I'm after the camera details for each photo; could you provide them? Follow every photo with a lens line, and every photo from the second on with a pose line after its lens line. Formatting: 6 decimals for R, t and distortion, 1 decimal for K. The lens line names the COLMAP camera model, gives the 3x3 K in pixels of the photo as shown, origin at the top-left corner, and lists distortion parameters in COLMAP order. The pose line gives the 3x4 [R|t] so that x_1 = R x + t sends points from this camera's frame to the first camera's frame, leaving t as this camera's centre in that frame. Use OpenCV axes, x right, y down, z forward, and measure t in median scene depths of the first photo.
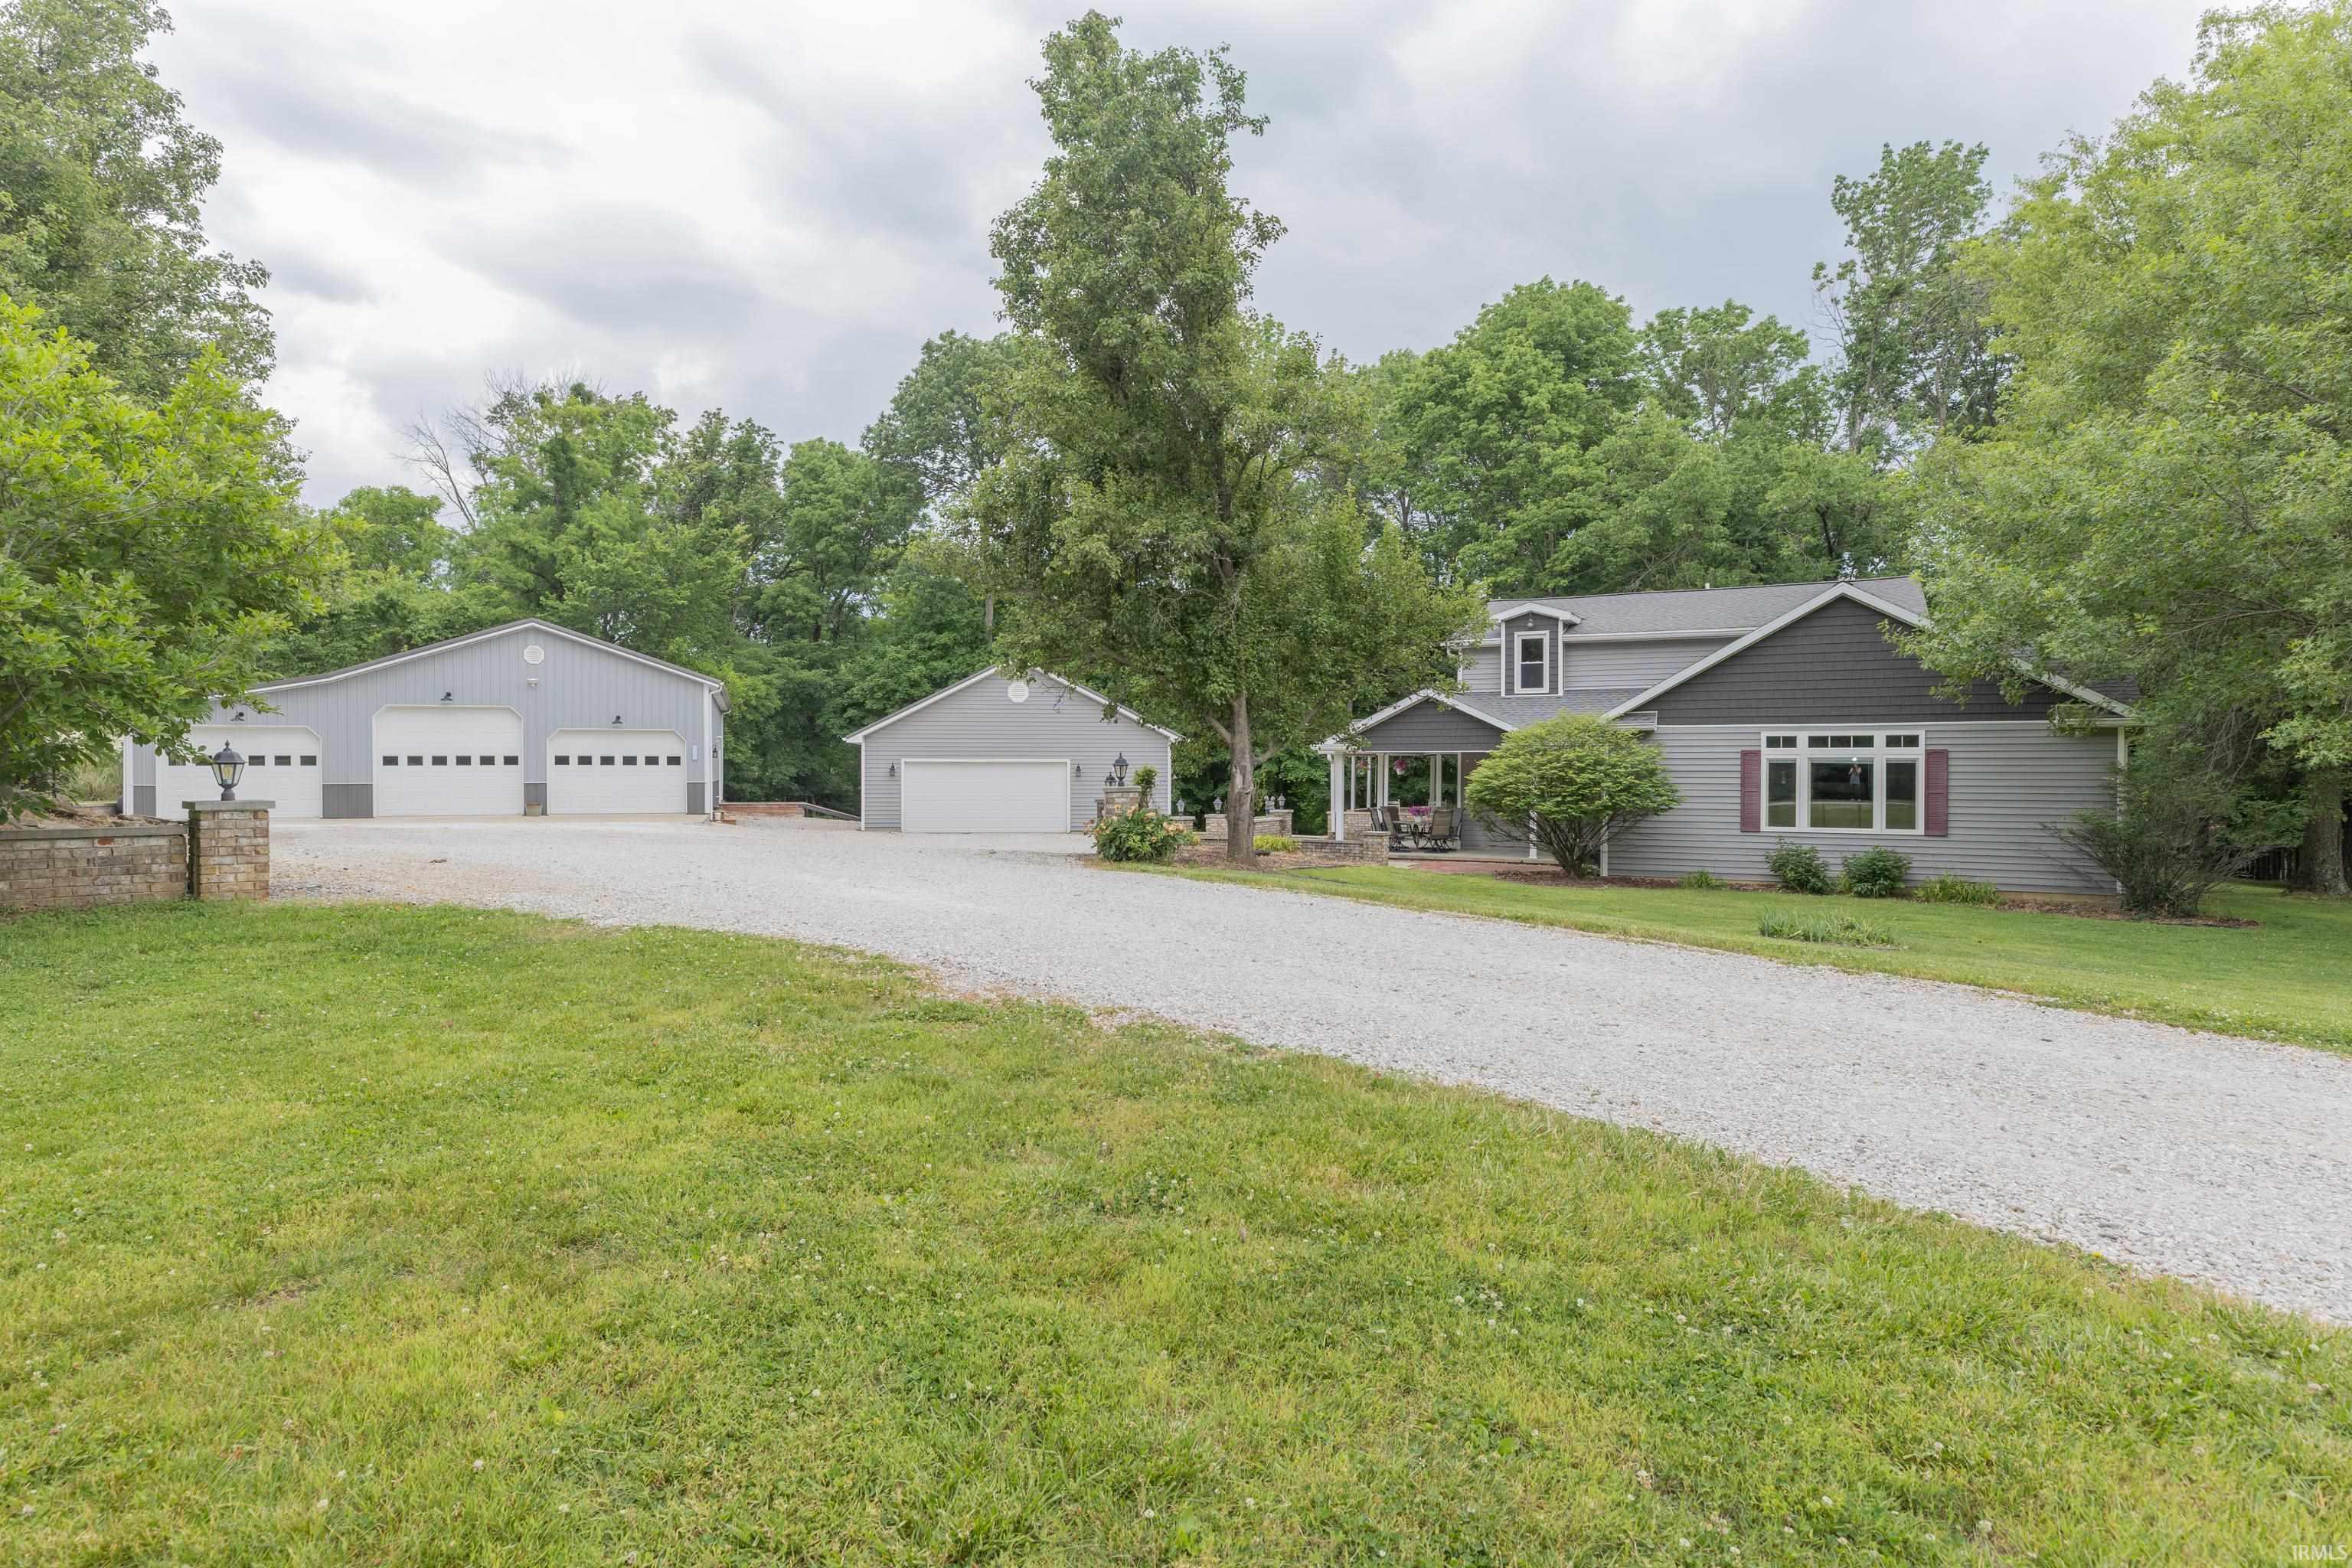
lens RADIAL K [[1320.9, 0, 1176.0], [0, 1320.9, 784.0], [0, 0, 1]] dist [0.001058, 0.000067]
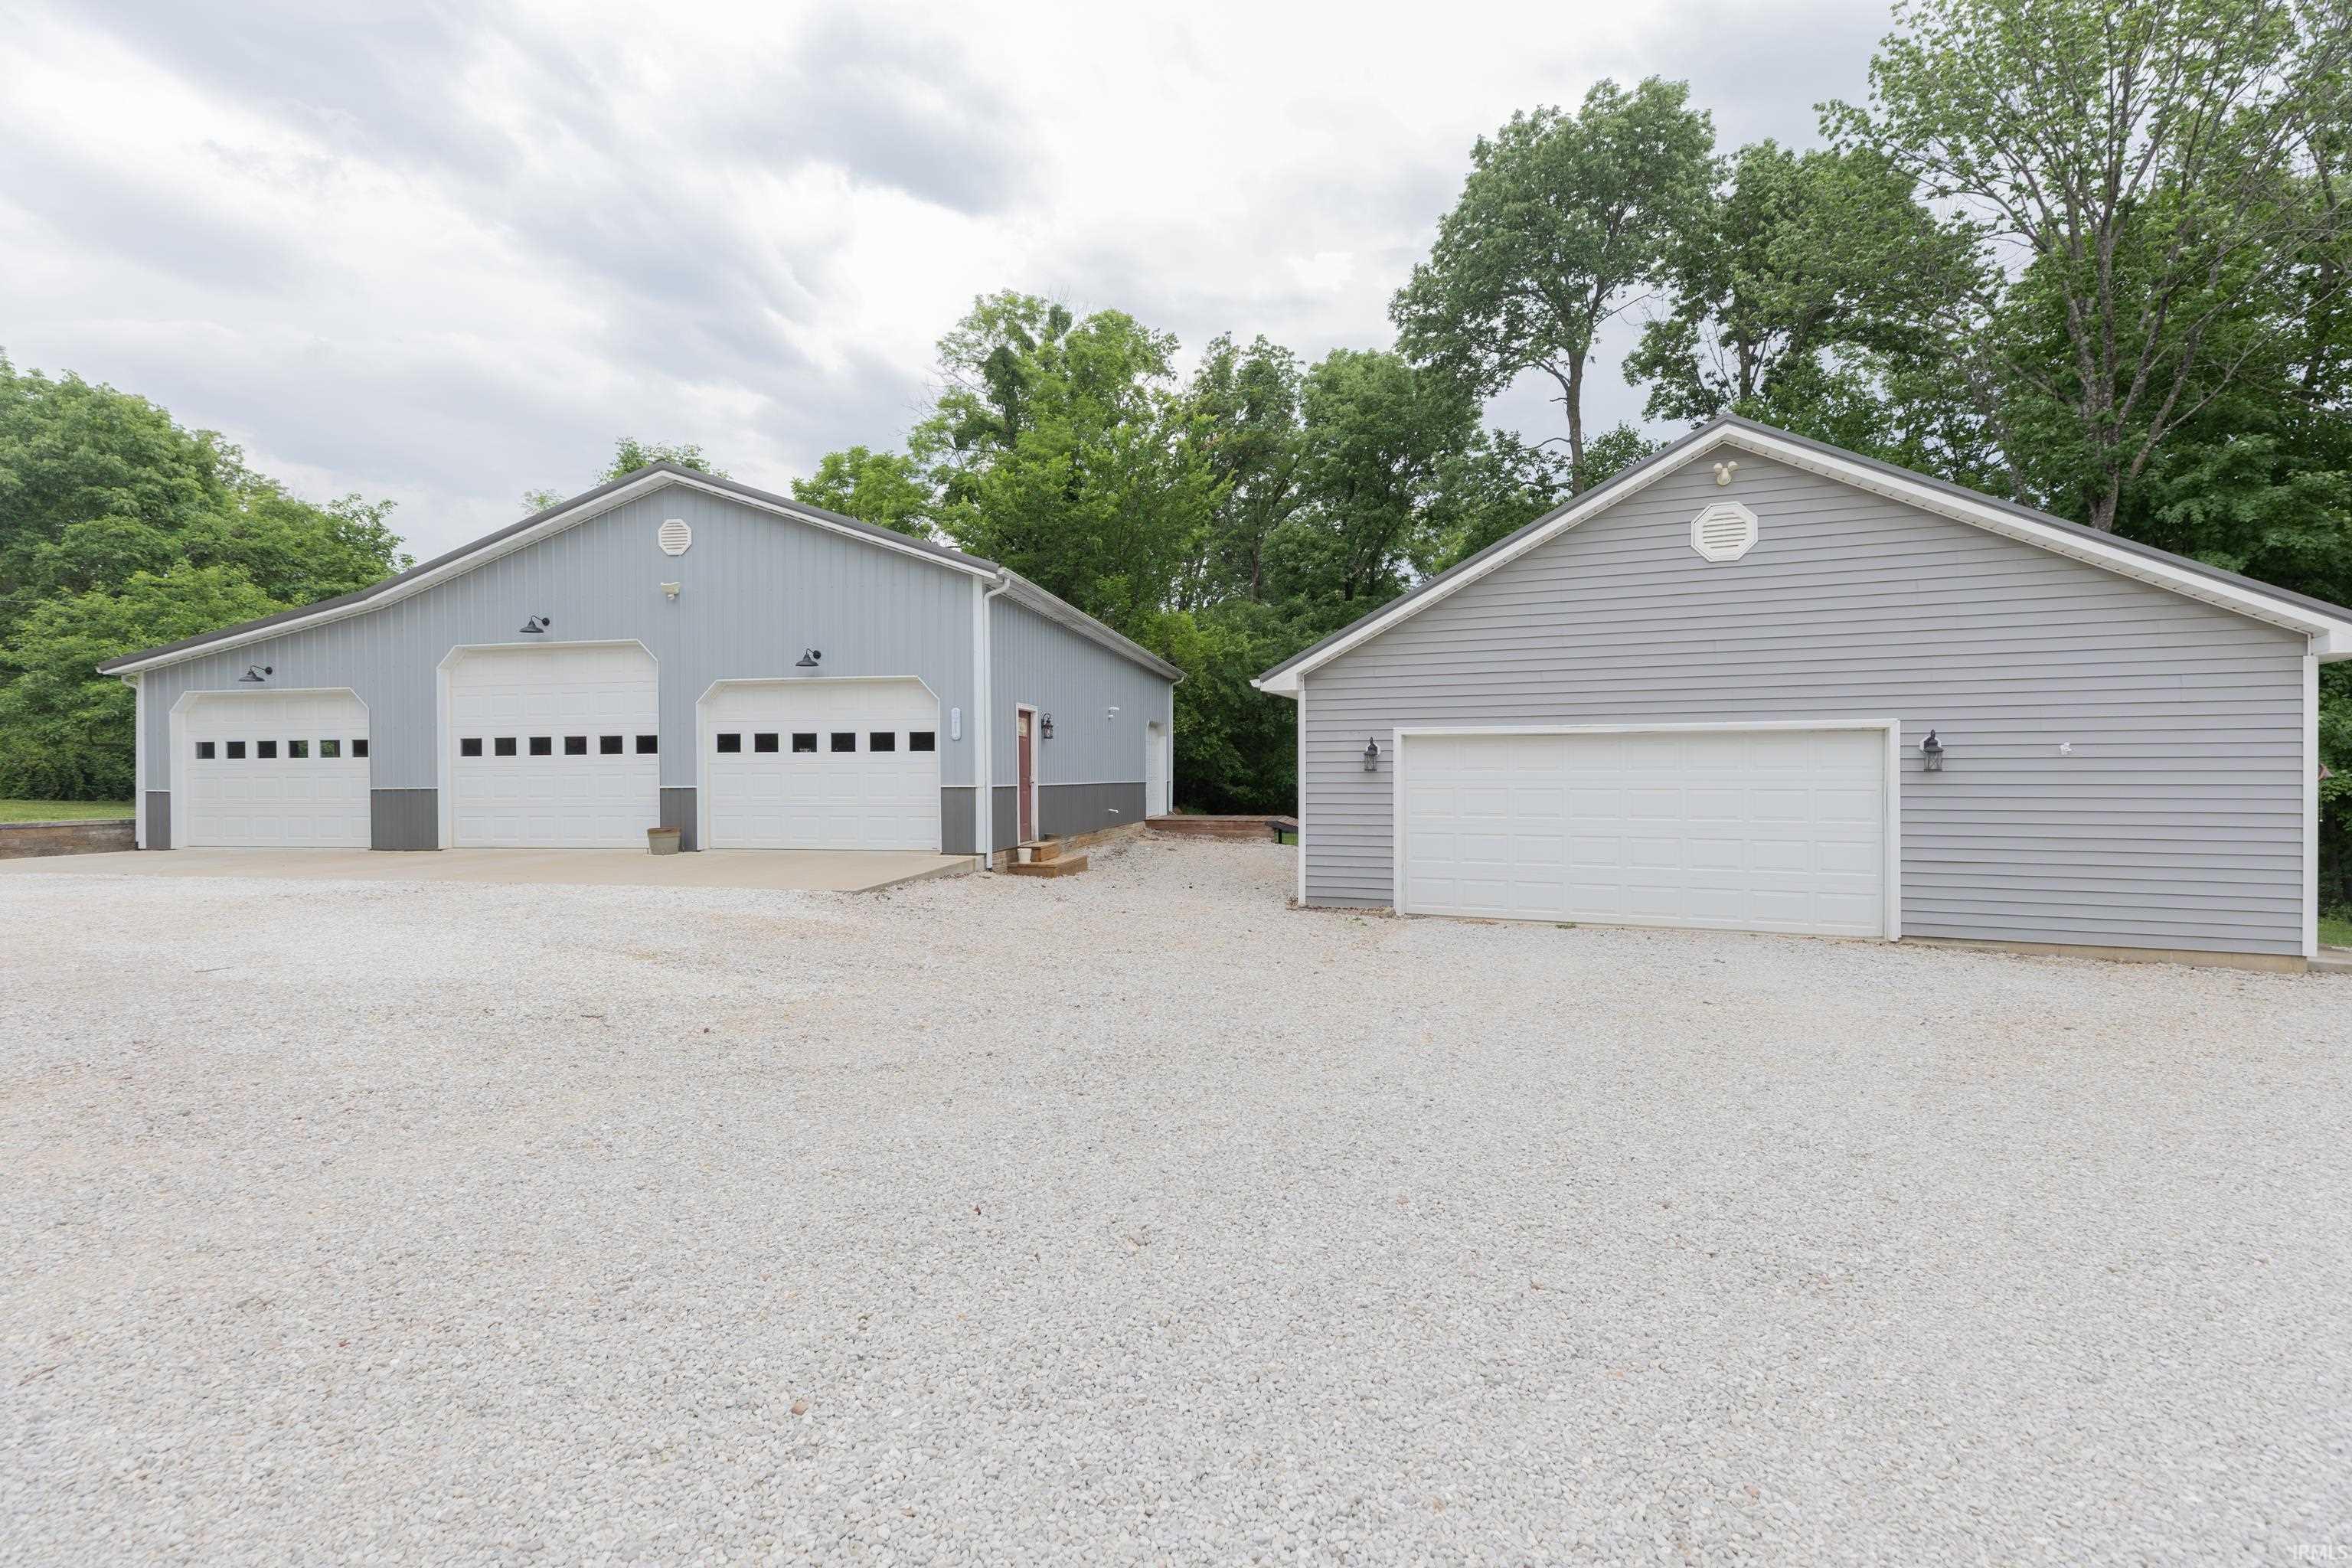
lens RADIAL K [[1083.0, 0, 1176.0], [0, 1083.0, 784.0], [0, 0, 1]] dist [0.000910, 0.000116]
pose [[0.890916, 0.000174, -0.454167, -0.121552], [0.000145, 1.000000, 0.000669, -0.002514], [0.454167, -0.000662, 0.890916, 0.696858]]
